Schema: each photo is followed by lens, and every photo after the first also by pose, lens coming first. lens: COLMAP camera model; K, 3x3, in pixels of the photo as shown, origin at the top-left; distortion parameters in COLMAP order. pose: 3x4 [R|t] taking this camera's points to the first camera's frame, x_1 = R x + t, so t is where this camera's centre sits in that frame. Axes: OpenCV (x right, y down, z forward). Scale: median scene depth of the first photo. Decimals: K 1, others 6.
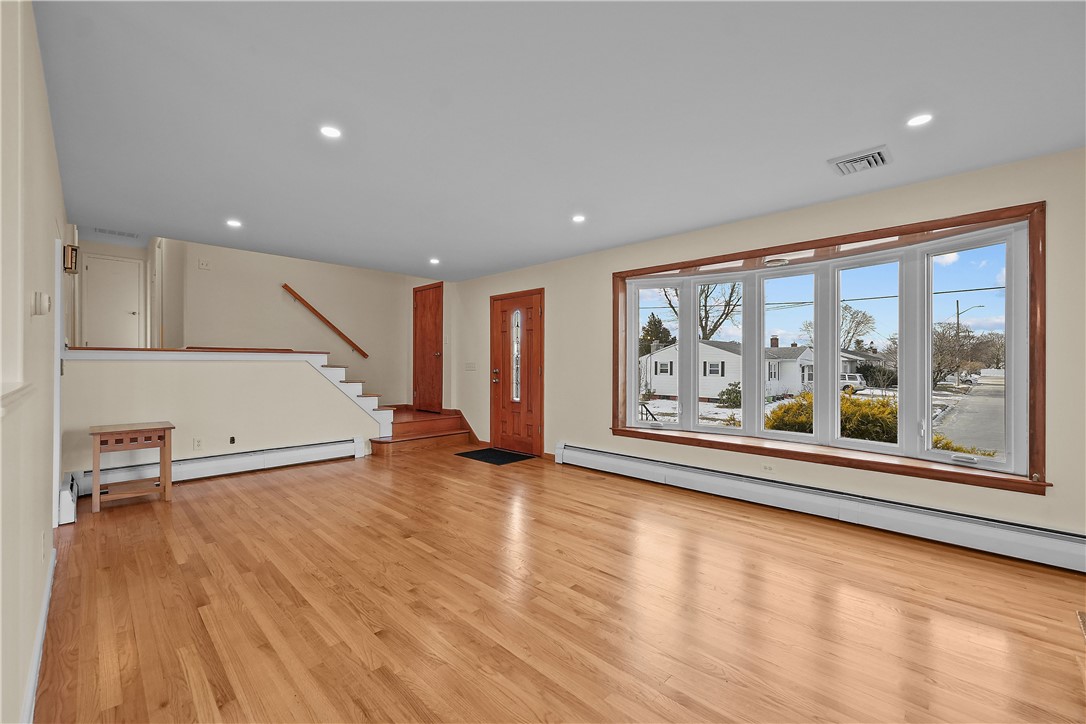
lens RADIAL K [[454.3, 0, 542.5], [0, 454.3, 364.6], [0, 0, 1]] dist [0.000125, 0.000845]
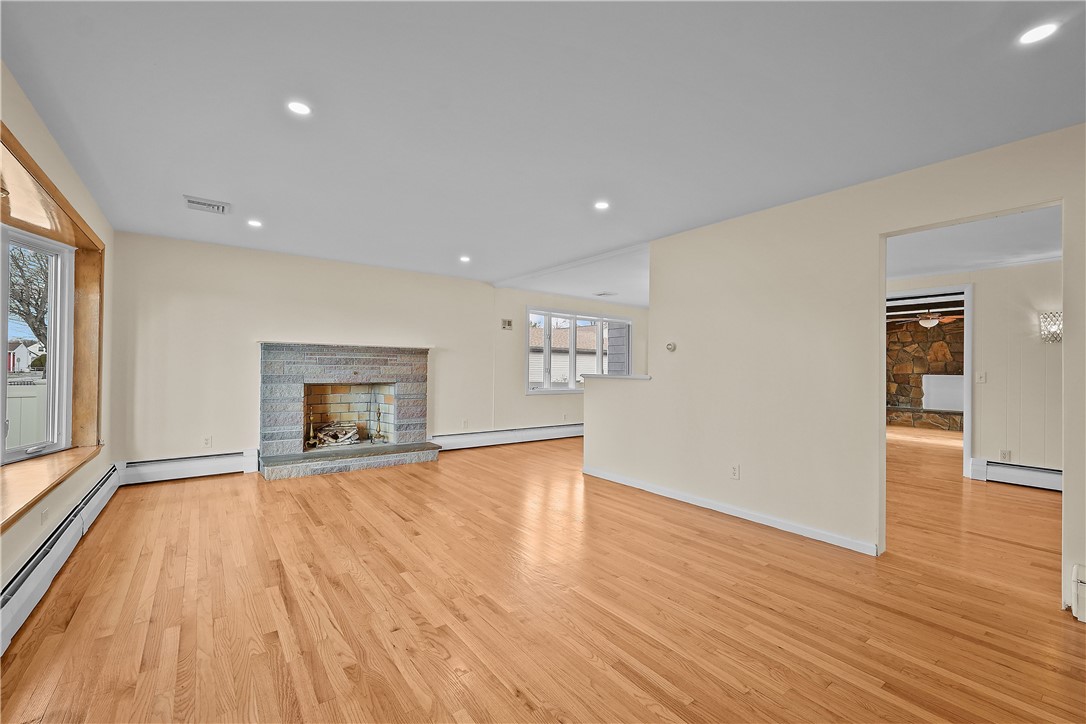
lens RADIAL K [[421.0, 0, 543.5], [0, 421.0, 365.1], [0, 0, 1]] dist [0.000067, 0.000004]
pose [[-0.988716, -0.018411, 0.148667, -0.332263], [-0.019955, 0.999761, -0.008895, -0.000025], [-0.148468, -0.011761, -0.988847, 1.608376]]
